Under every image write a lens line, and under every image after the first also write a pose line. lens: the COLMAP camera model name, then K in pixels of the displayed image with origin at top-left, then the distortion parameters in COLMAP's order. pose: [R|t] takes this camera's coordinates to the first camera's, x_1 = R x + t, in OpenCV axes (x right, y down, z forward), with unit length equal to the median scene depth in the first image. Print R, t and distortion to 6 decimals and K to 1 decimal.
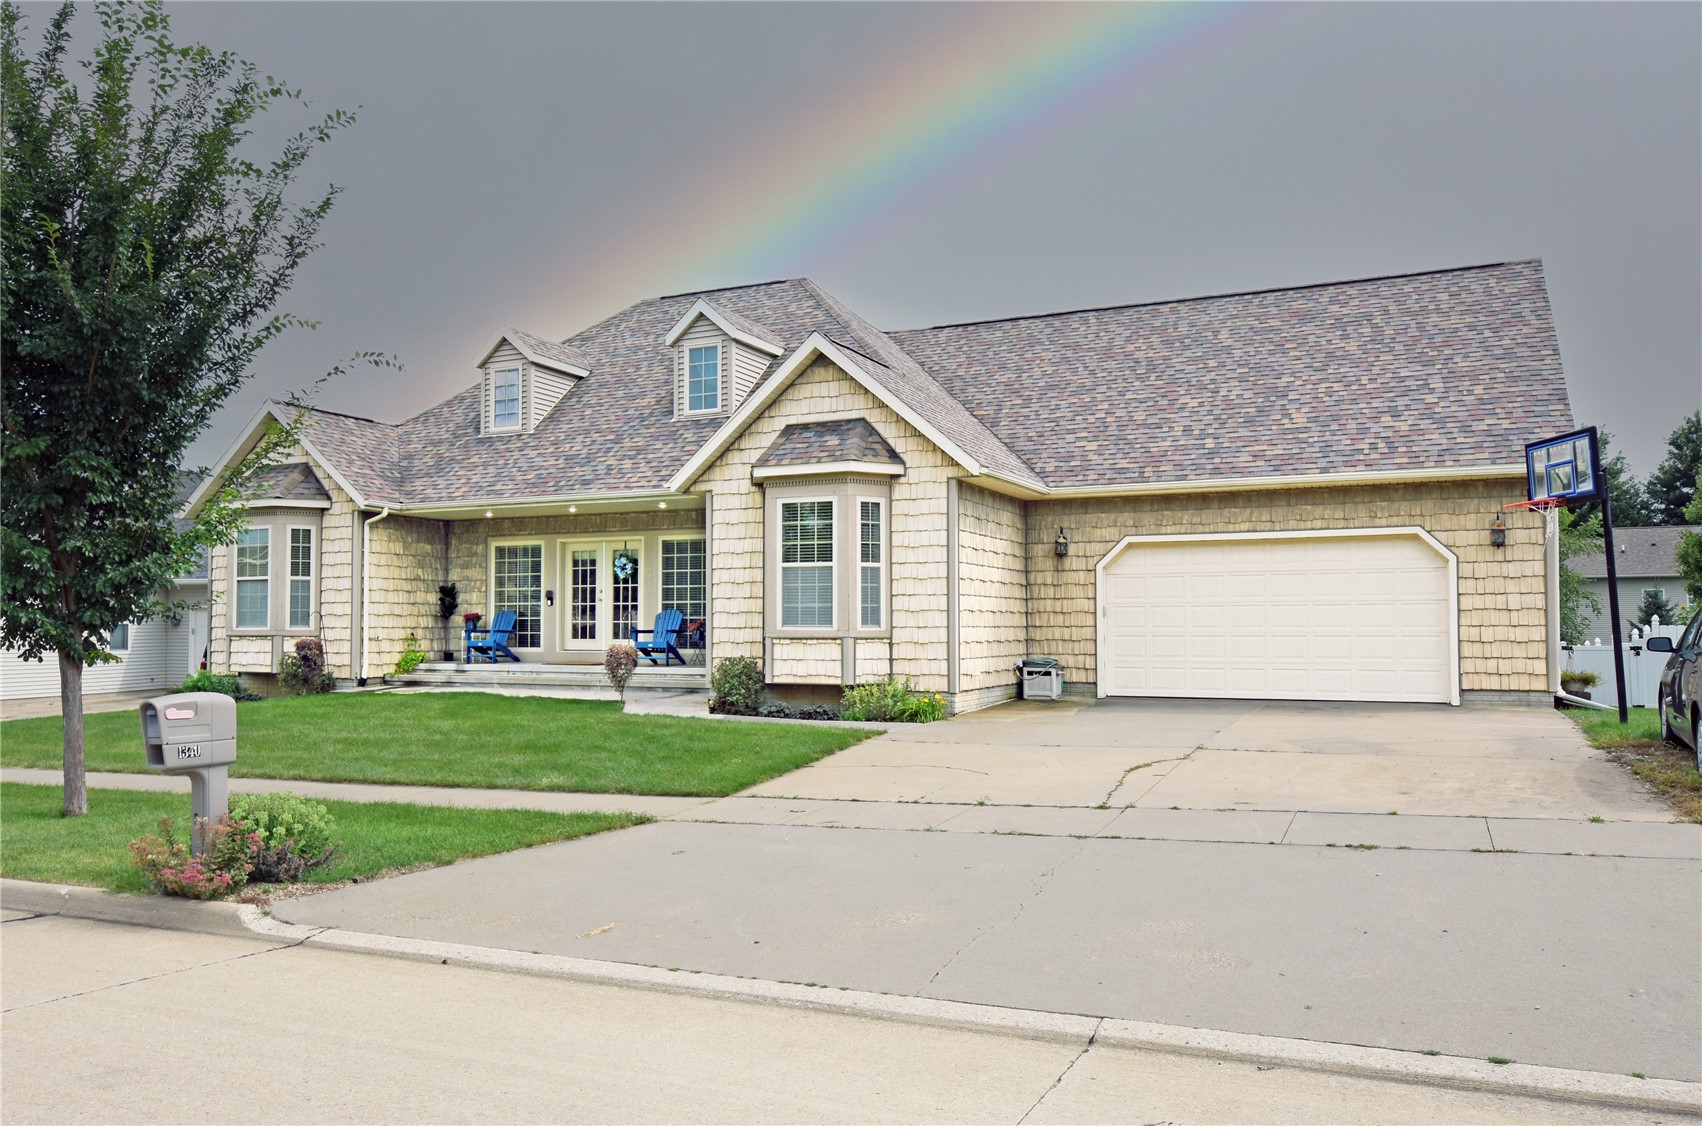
lens RADIAL K [[1360.9, 0, 842.5], [0, 1360.9, 568.0], [0, 0, 1]] dist [-0.011673, -0.000710]
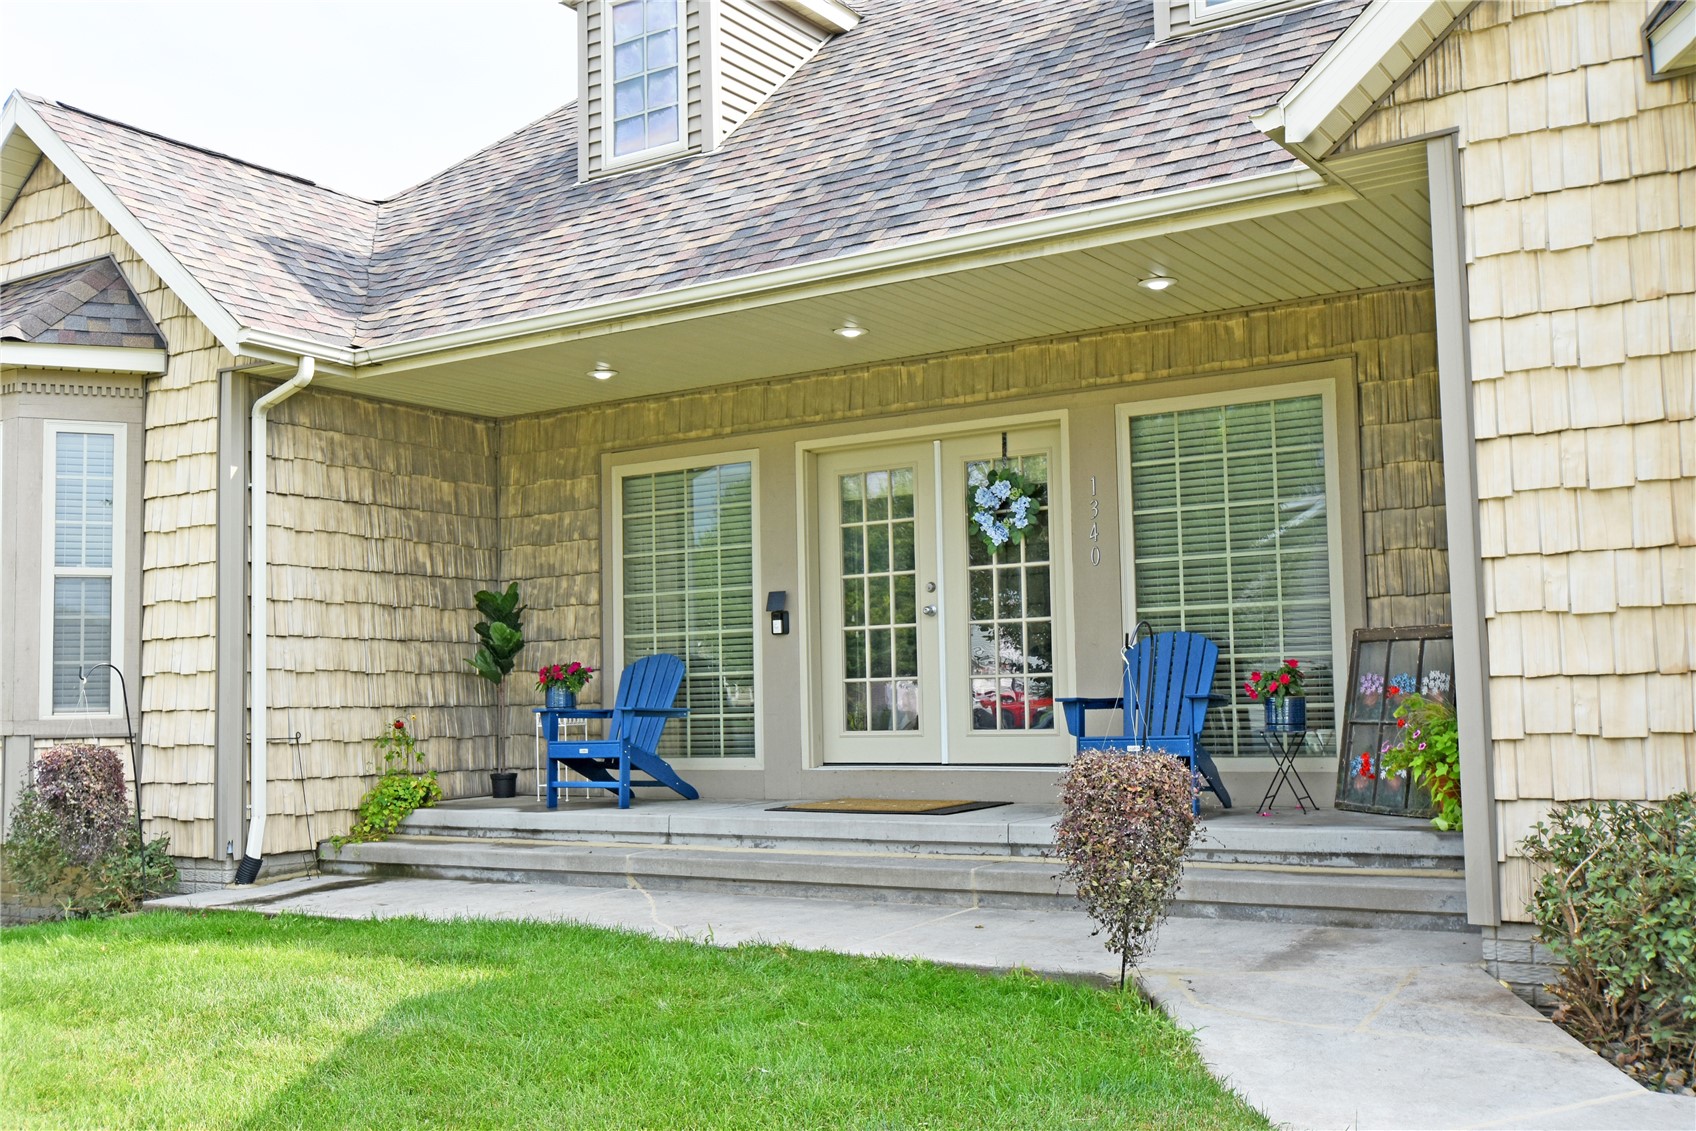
lens RADIAL K [[1740.5, 0, 851.4], [0, 1740.5, 566.6], [0, 0, 1]] dist [-0.011690, 0.000000]
pose [[0.991920, -0.029072, -0.123487, -0.143347], [0.024381, 0.998929, -0.039328, 0.028269], [0.124499, 0.035999, 0.991567, 0.568474]]
